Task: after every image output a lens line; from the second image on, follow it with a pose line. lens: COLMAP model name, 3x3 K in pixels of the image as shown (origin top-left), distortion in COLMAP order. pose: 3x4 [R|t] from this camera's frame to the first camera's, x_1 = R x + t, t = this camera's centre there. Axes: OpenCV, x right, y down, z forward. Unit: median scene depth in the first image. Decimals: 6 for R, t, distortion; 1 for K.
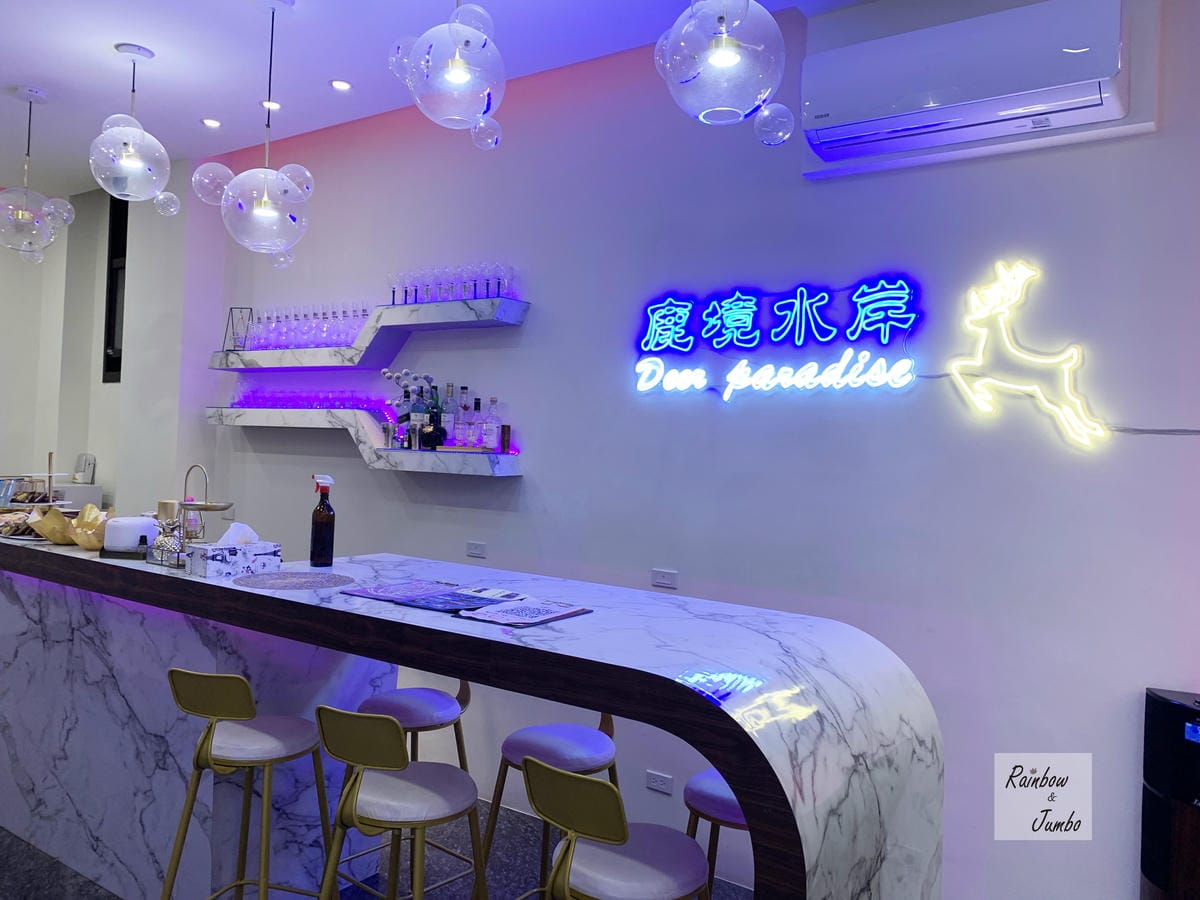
lens RADIAL K [[922.3, 0, 600.0], [0, 922.3, 449.4], [0, 0, 1]] dist [0.027034, -0.042278]
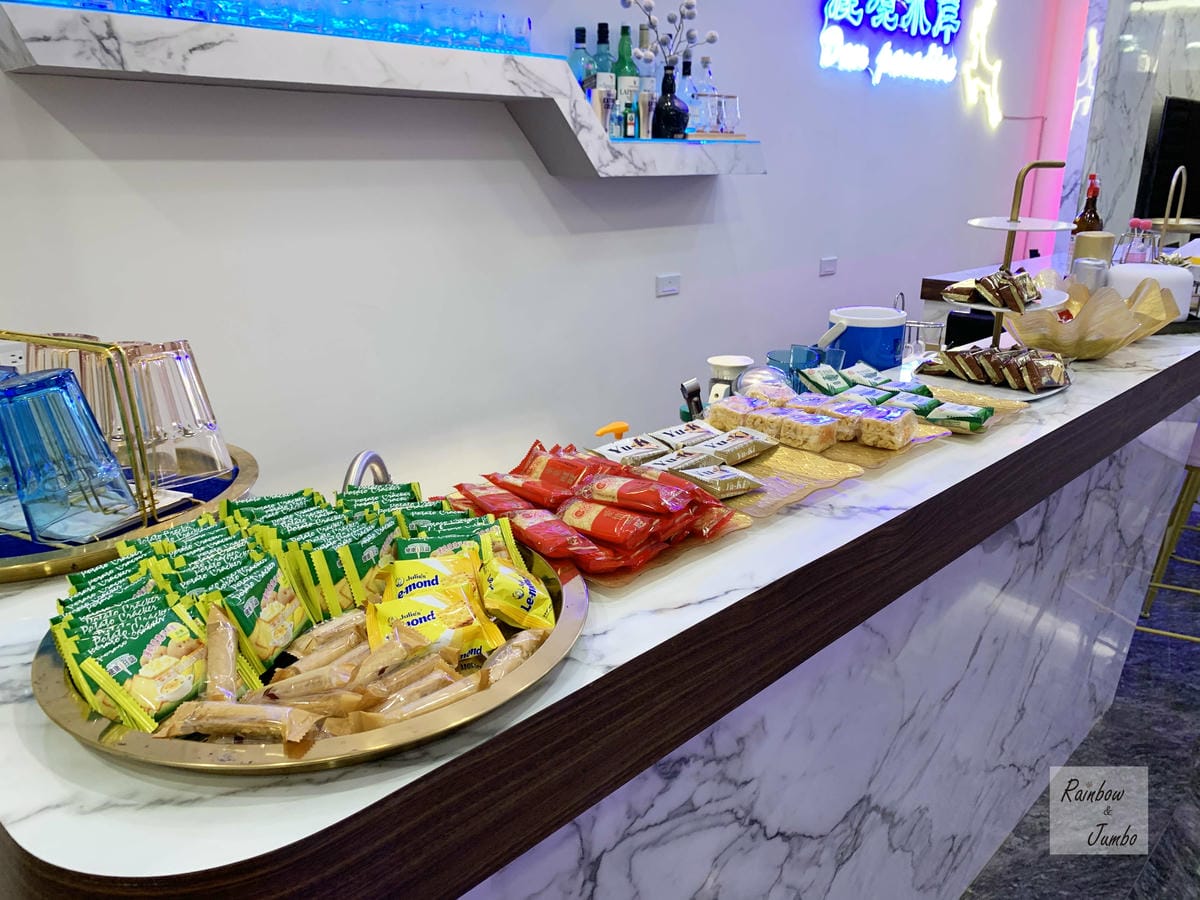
lens RADIAL K [[922.3, 0, 605.3], [0, 922.3, 456.7], [0, 0, 1]] dist [0.027034, -0.042278]
pose [[0.156293, -0.337981, 0.928085, -0.977190], [0.001376, 0.939706, 0.341981, -0.013642], [-0.987710, -0.052172, 0.147334, 1.066504]]
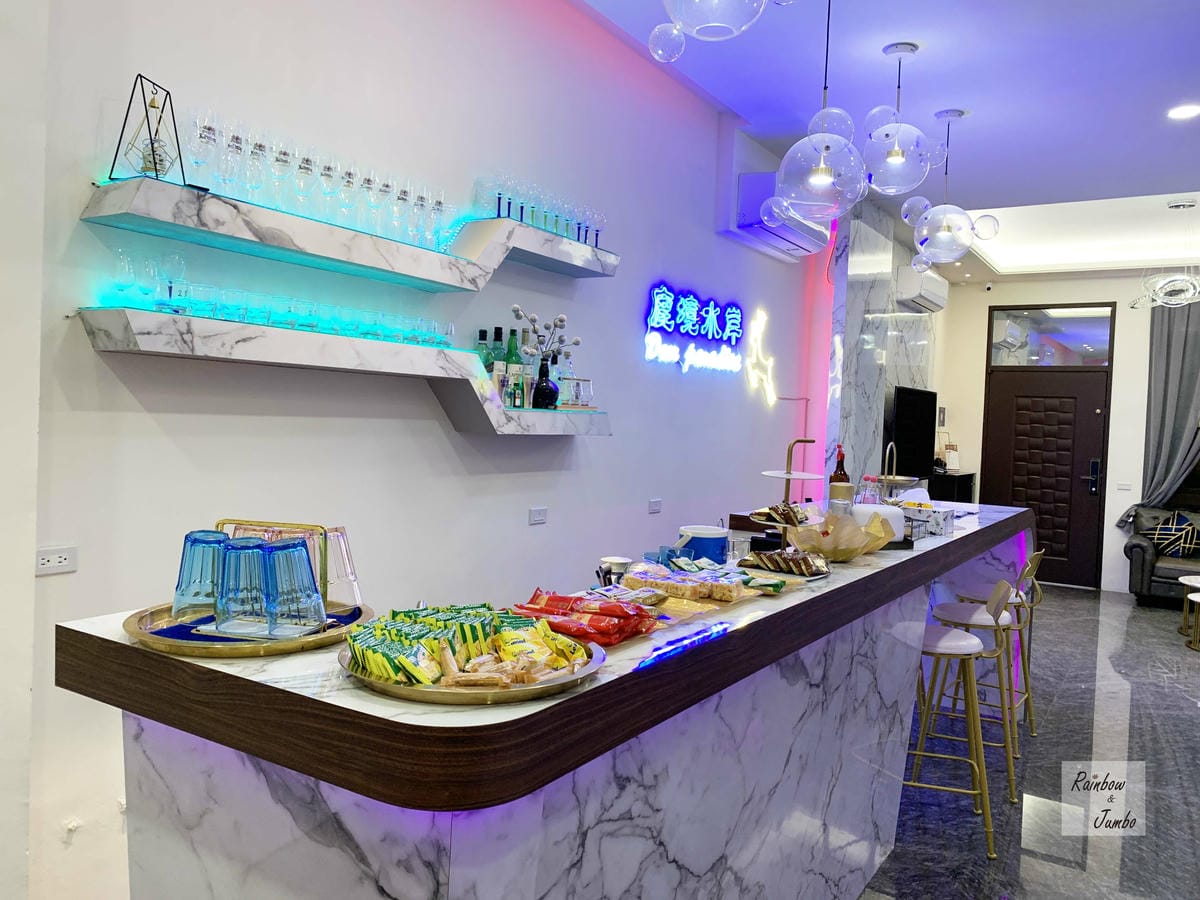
lens RADIAL K [[922.3, 0, 611.6], [0, 922.3, 449.3], [0, 0, 1]] dist [0.027034, -0.042278]
pose [[-0.049163, -0.074303, 0.996023, -1.182040], [-0.045126, 0.996376, 0.072102, -0.030178], [-0.997771, -0.041401, -0.052338, 1.115314]]
